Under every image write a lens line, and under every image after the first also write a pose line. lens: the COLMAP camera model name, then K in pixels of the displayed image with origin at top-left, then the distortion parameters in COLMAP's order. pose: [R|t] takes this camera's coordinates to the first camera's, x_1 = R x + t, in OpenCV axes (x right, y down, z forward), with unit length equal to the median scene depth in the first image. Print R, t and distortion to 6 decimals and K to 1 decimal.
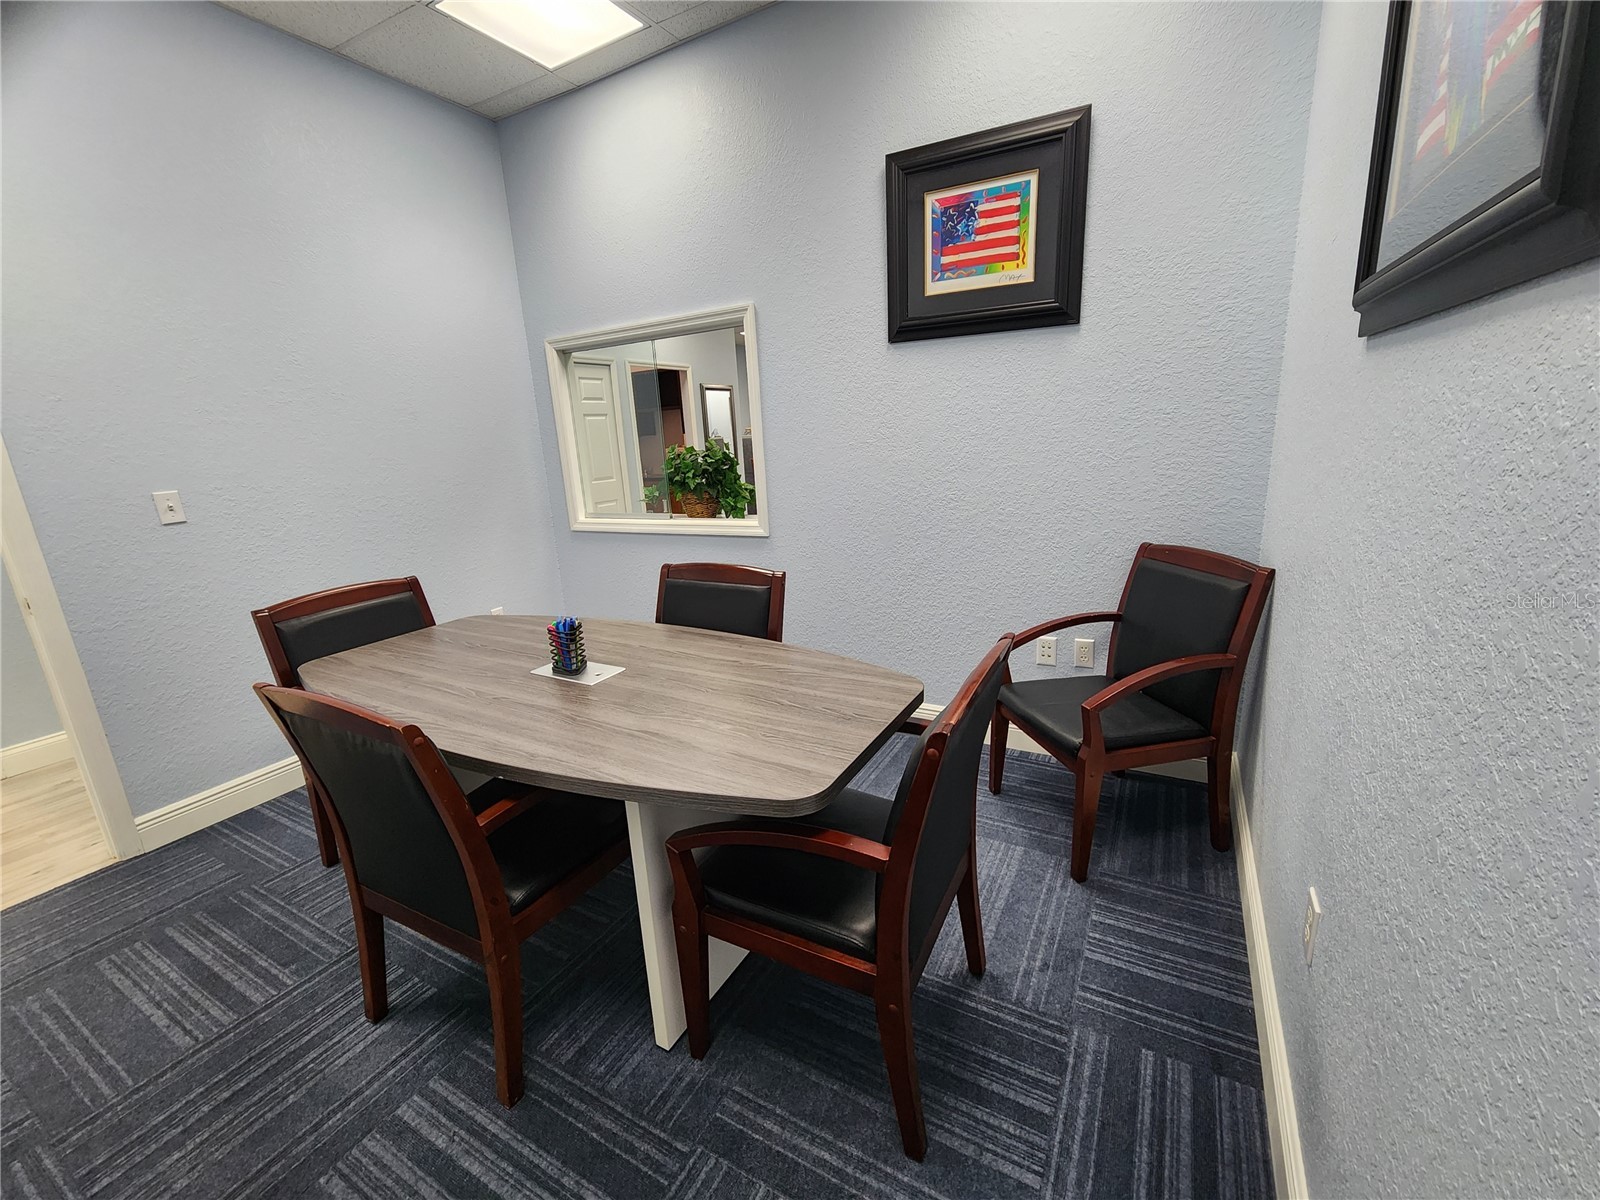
lens RADIAL K [[647.1, 0, 796.9], [0, 647.1, 596.8], [0, 0, 1]] dist [-0.002370, -0.001753]
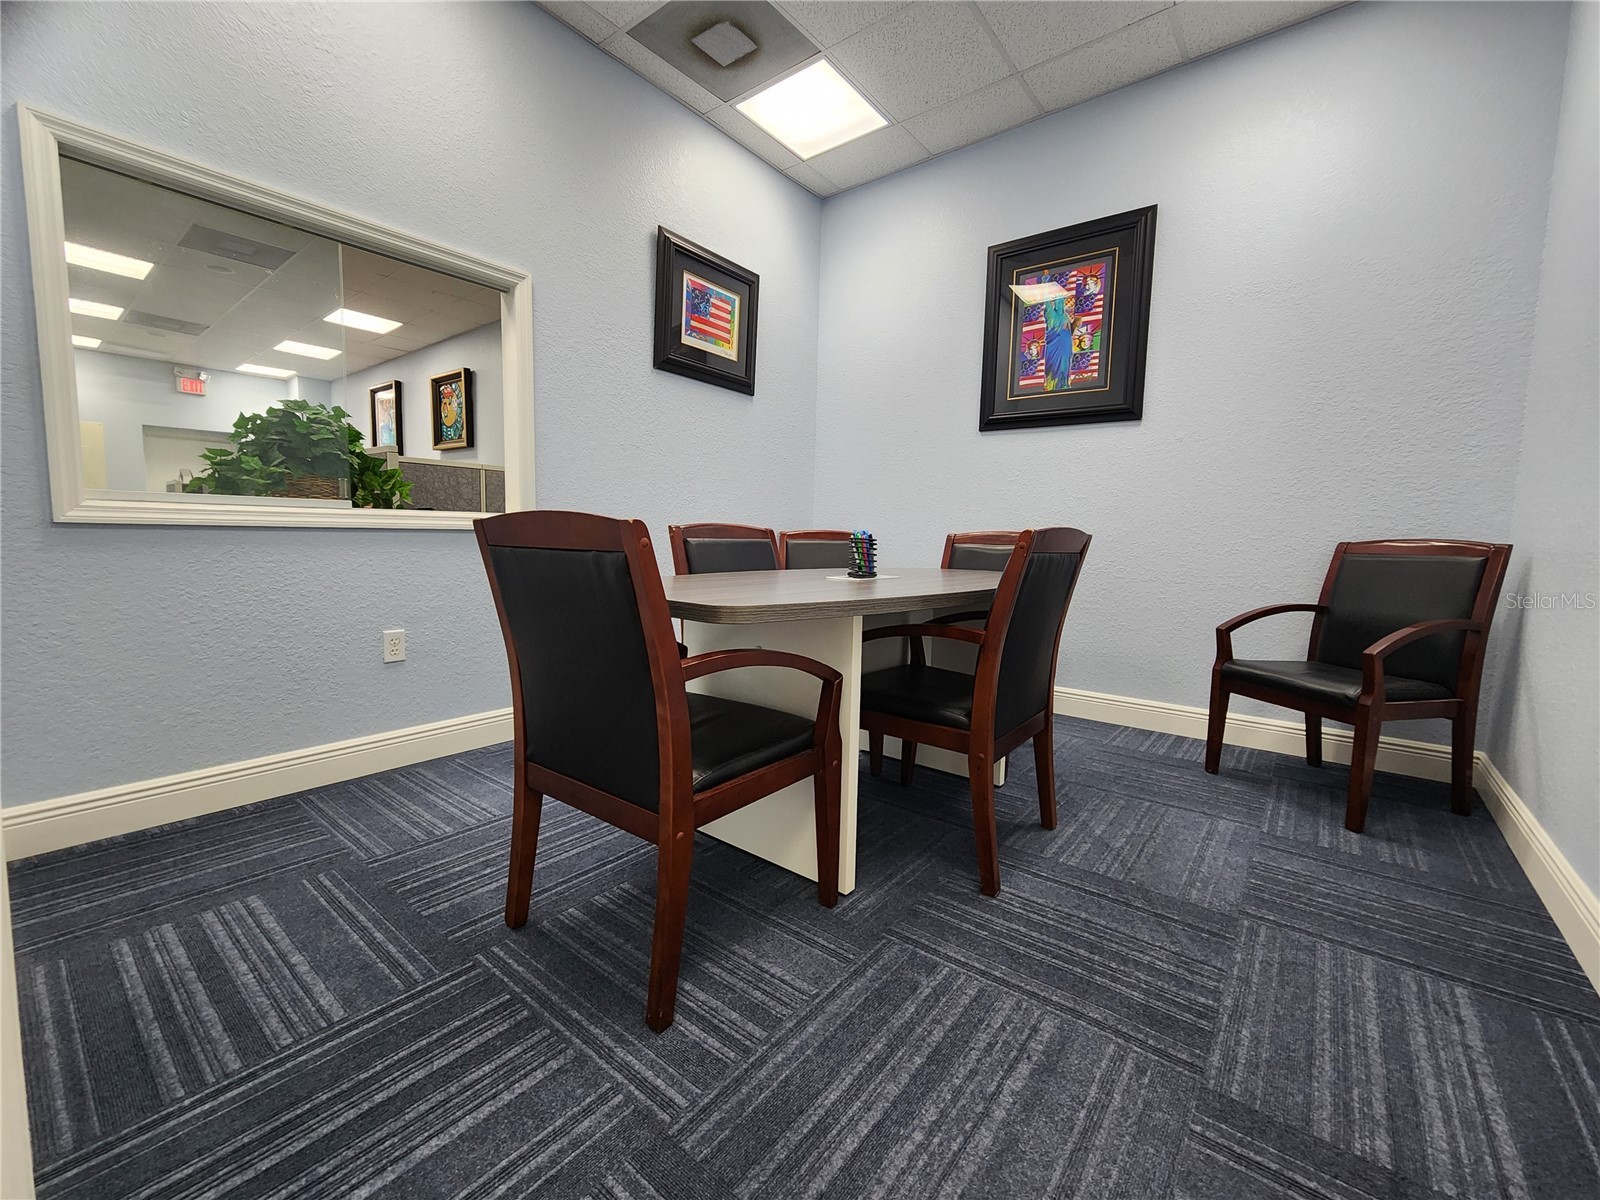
lens RADIAL K [[647.1, 0, 814.2], [0, 647.1, 591.3], [0, 0, 1]] dist [-0.002370, -0.001753]
pose [[0.160971, -0.026638, 0.986600, -1.135838], [0.205358, 0.978661, -0.007082, 0.095419], [-0.965358, 0.203746, 0.163007, 0.681459]]
